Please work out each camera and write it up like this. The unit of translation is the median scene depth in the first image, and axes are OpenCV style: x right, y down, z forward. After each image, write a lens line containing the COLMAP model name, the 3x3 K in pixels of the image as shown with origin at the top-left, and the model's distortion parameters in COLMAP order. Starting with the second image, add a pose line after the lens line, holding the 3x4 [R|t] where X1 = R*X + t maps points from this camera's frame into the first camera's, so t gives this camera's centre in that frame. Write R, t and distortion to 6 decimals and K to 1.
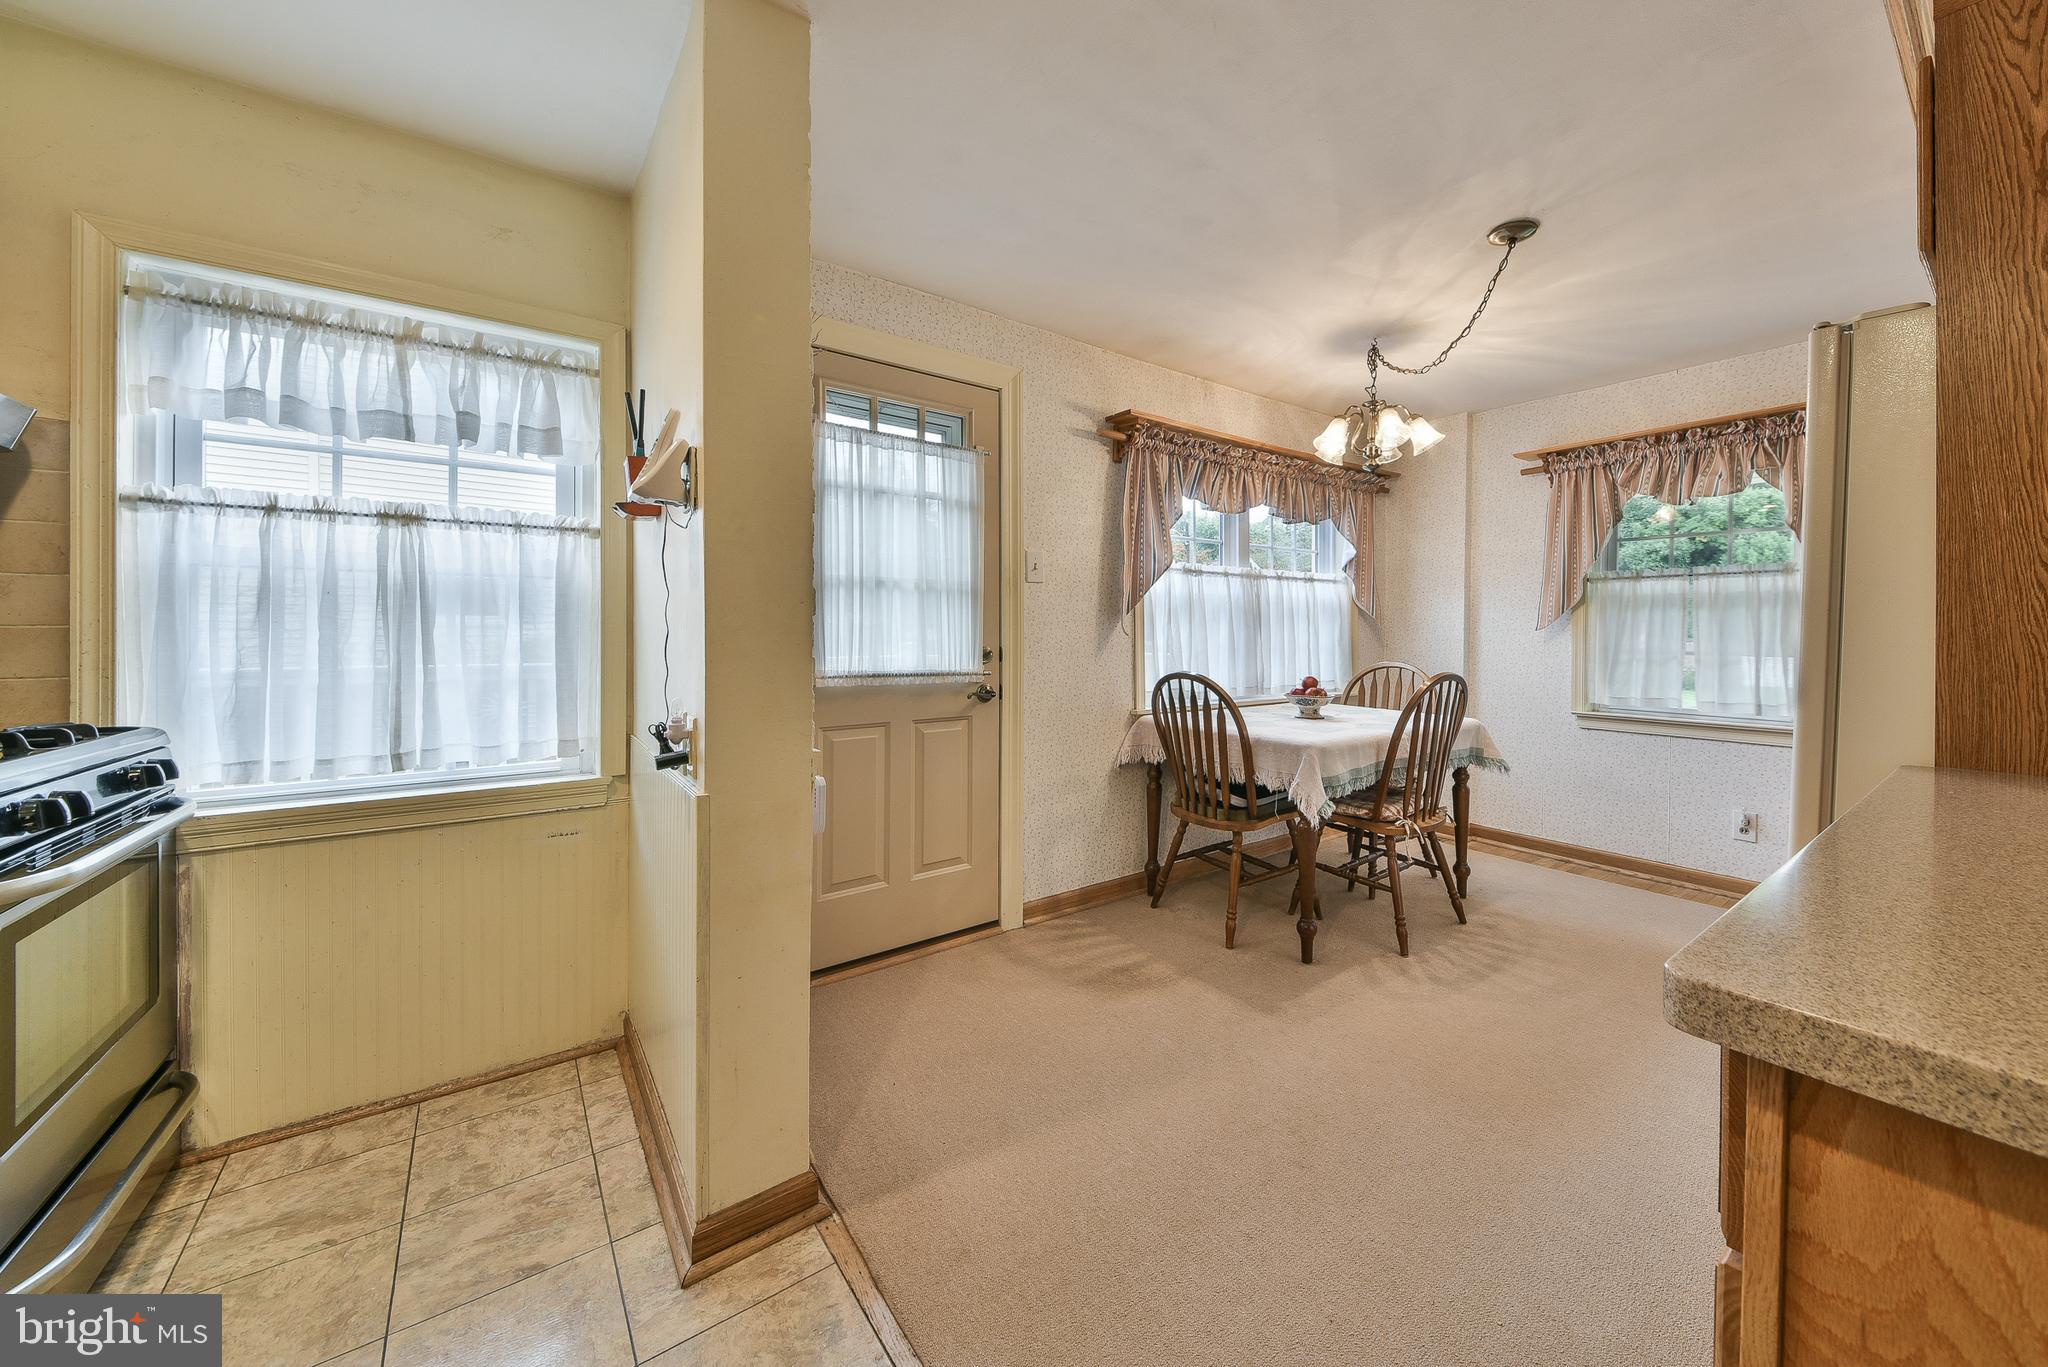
lens RADIAL K [[723.0, 0, 1058.6], [0, 723.0, 632.8], [0, 0, 1]] dist [0.006128, -0.003309]
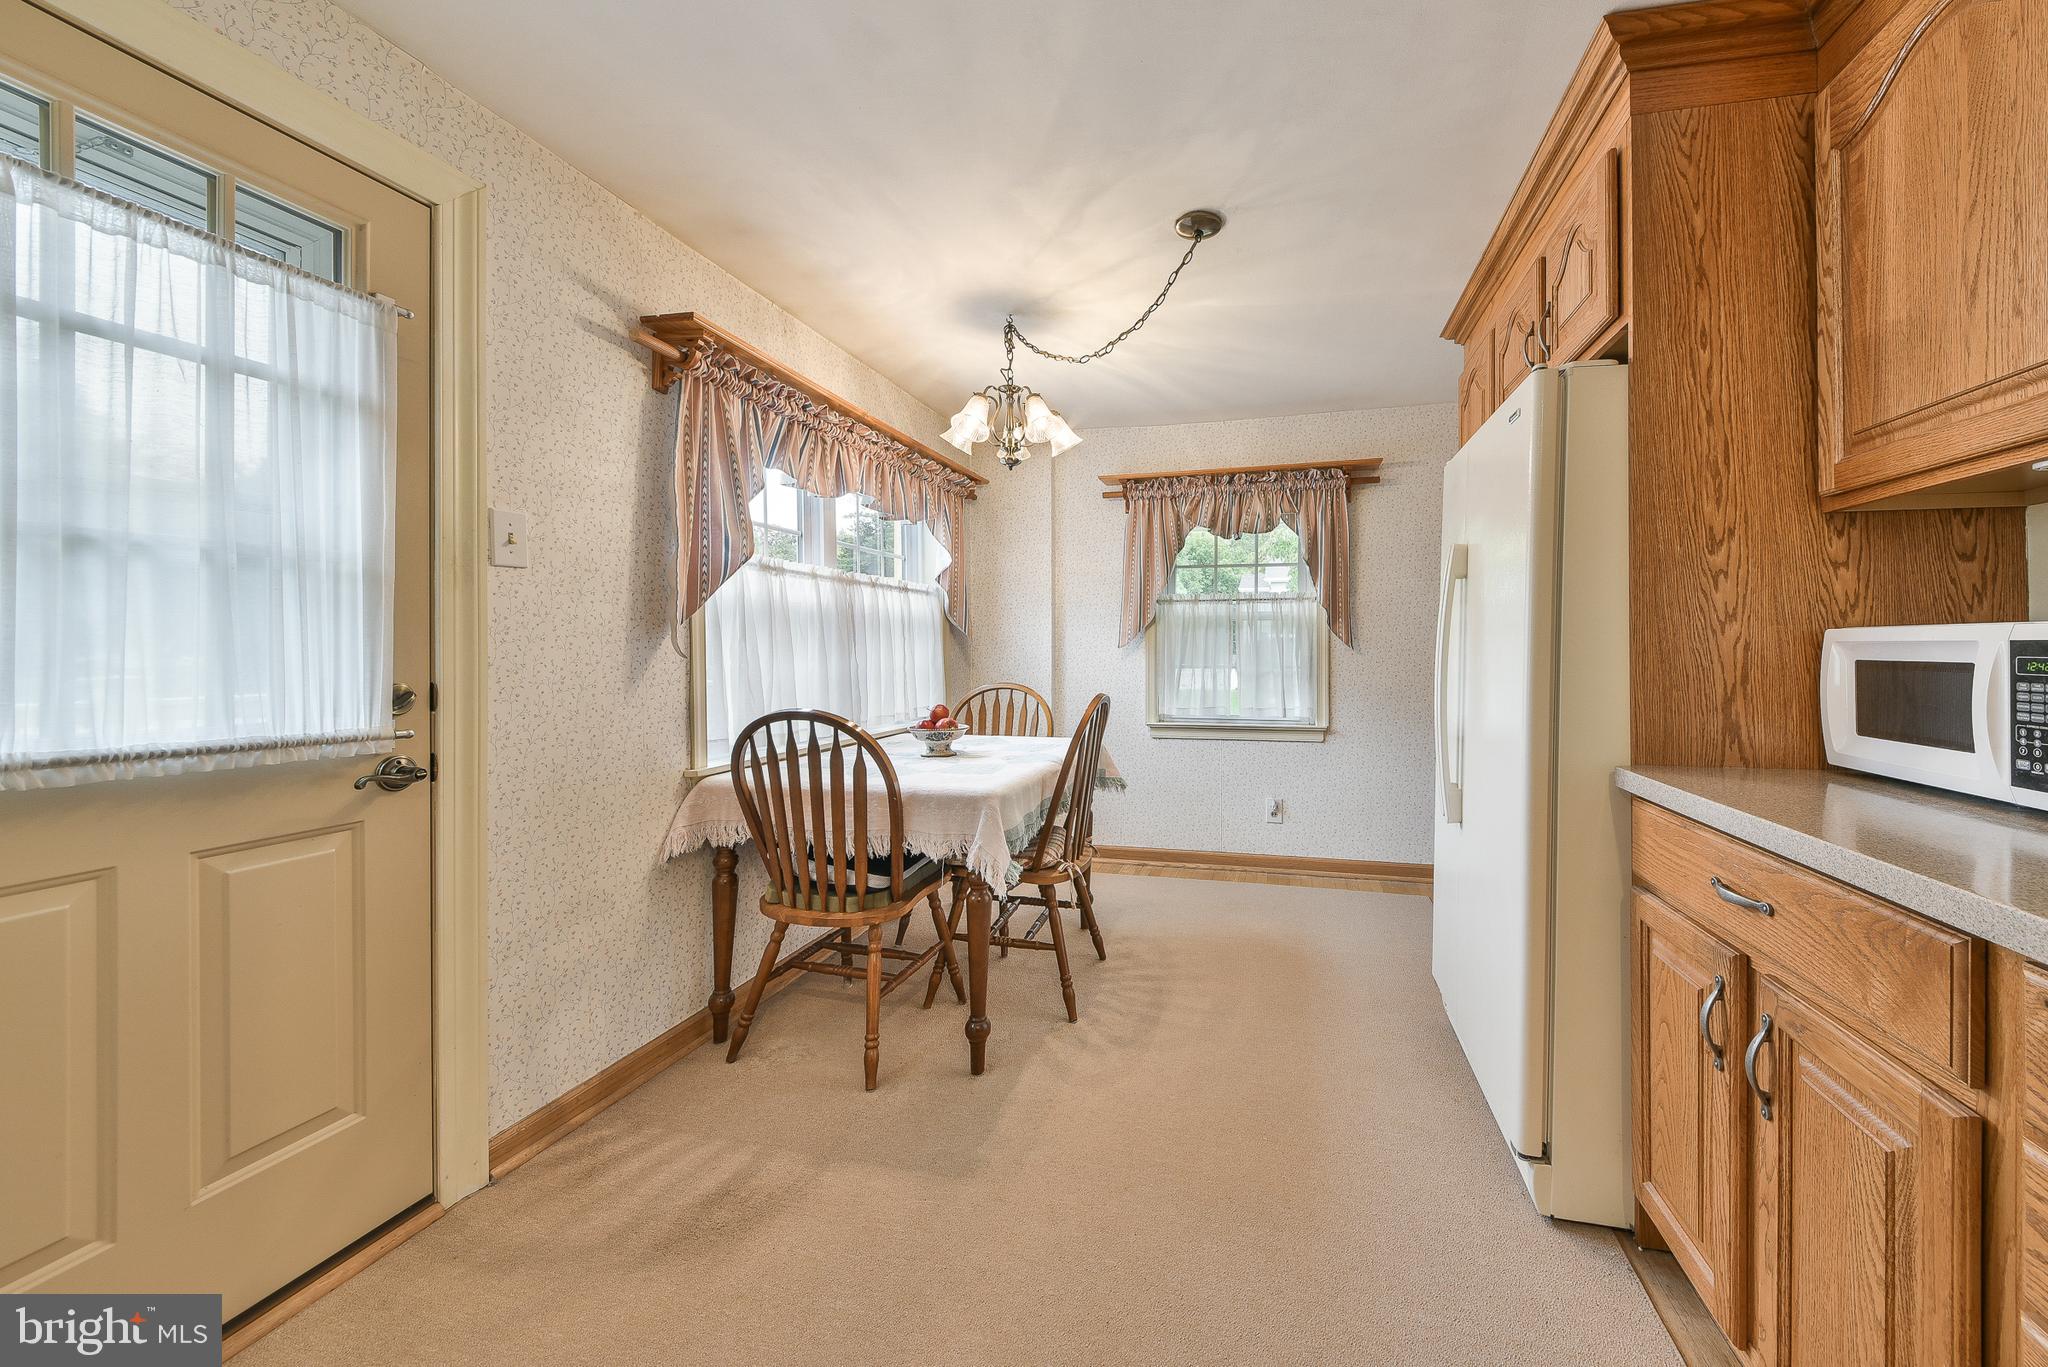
lens RADIAL K [[723.0, 0, 1066.1], [0, 723.0, 647.5], [0, 0, 1]] dist [0.006128, -0.003309]
pose [[0.746240, -0.003472, 0.665668, -0.092261], [0.007120, 0.999971, -0.002765, -0.001812], [-0.665639, 0.006803, 0.746243, 0.298616]]
